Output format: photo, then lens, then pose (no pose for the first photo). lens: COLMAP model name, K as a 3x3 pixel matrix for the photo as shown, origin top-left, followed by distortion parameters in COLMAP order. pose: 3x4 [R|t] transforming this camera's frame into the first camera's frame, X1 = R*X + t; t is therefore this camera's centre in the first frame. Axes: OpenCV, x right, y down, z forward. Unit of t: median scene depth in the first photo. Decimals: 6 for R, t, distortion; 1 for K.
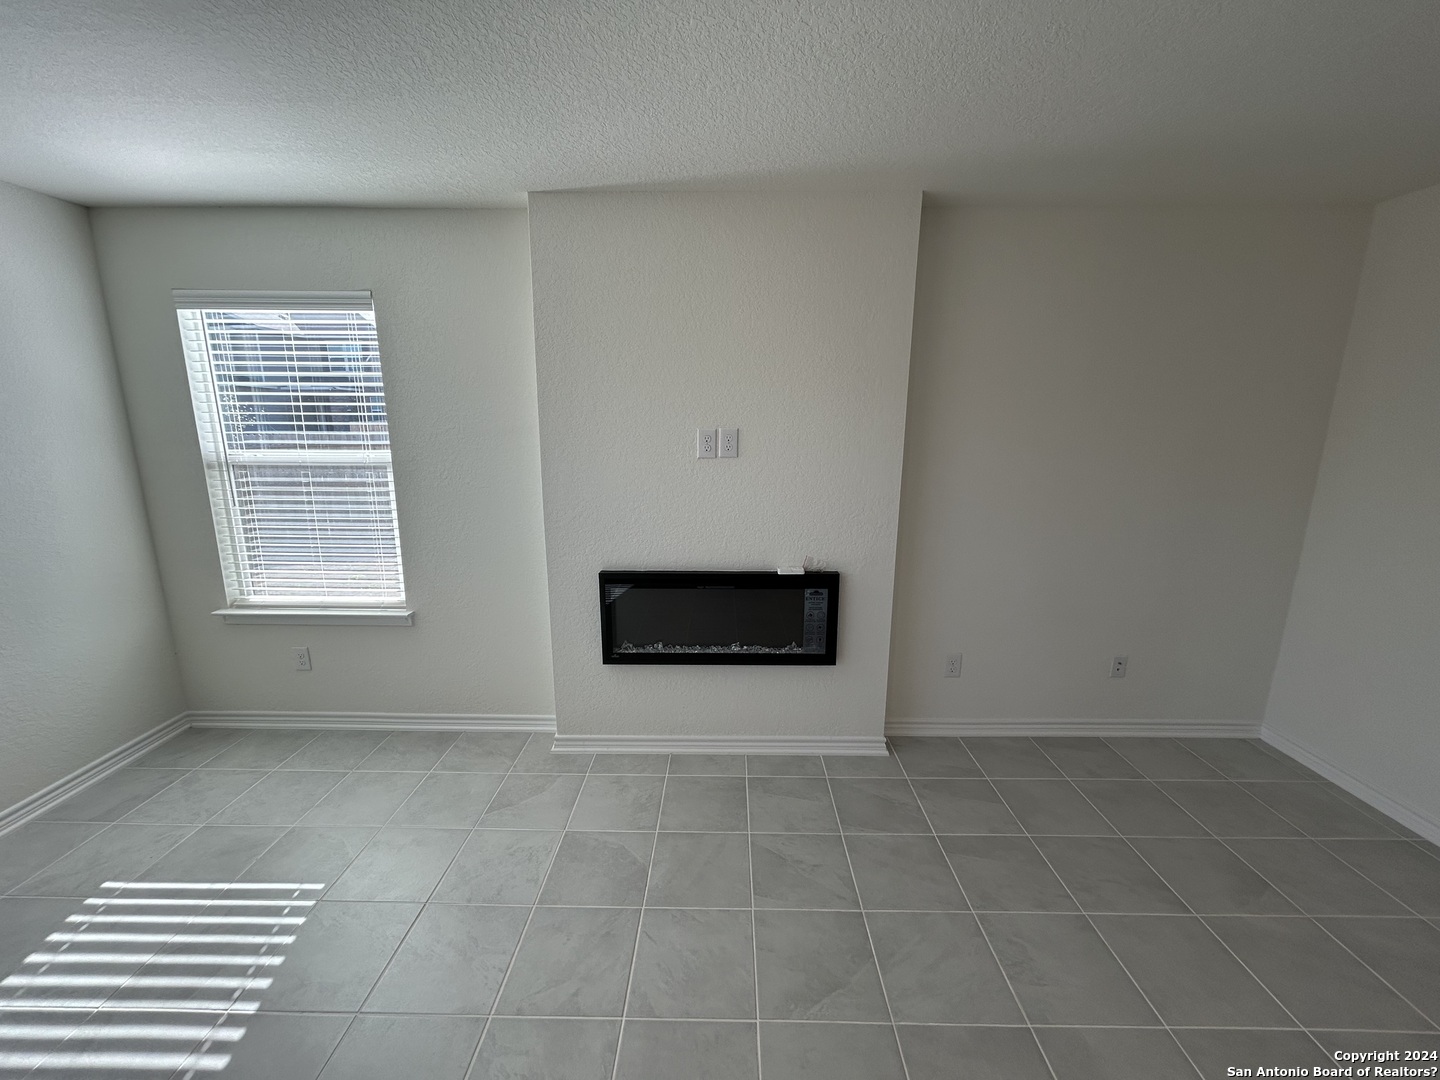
lens RADIAL K [[577.7, 0, 717.9], [0, 577.7, 539.4], [0, 0, 1]] dist [0.000629, 0.000546]
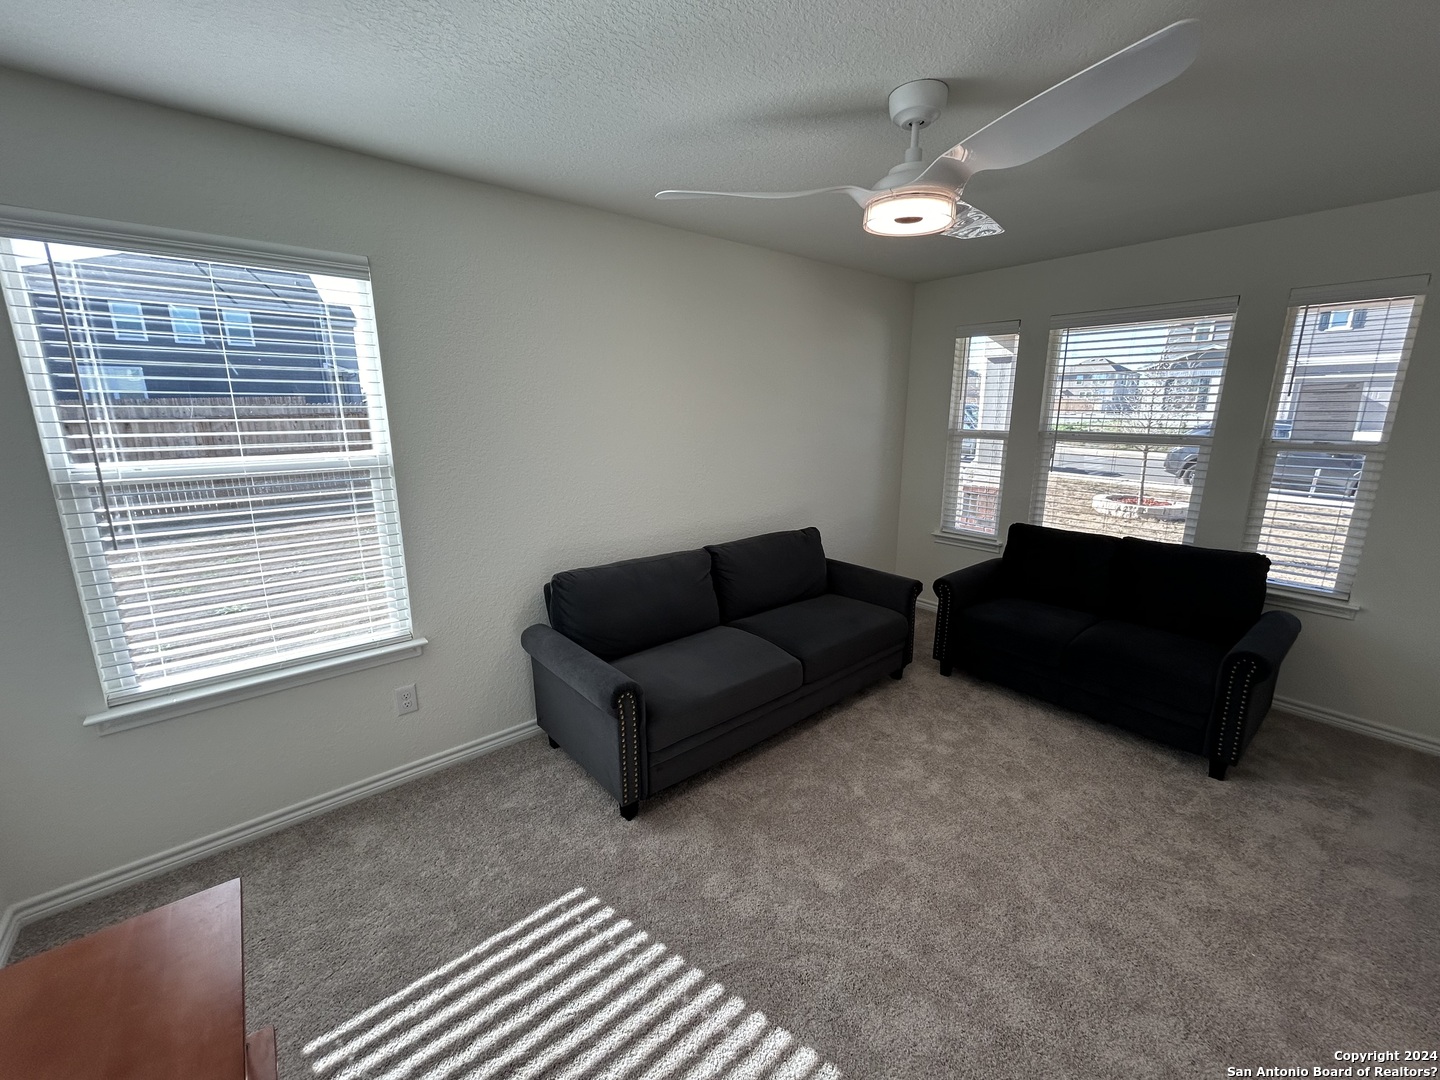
lens RADIAL K [[577.7, 0, 717.9], [0, 577.7, 539.4], [0, 0, 1]] dist [0.000629, 0.000546]
pose [[0.761859, -0.148580, 0.630472, -0.725654], [0.146127, 0.987669, 0.056180, -0.005796], [-0.631045, 0.049328, 0.774176, 0.057467]]
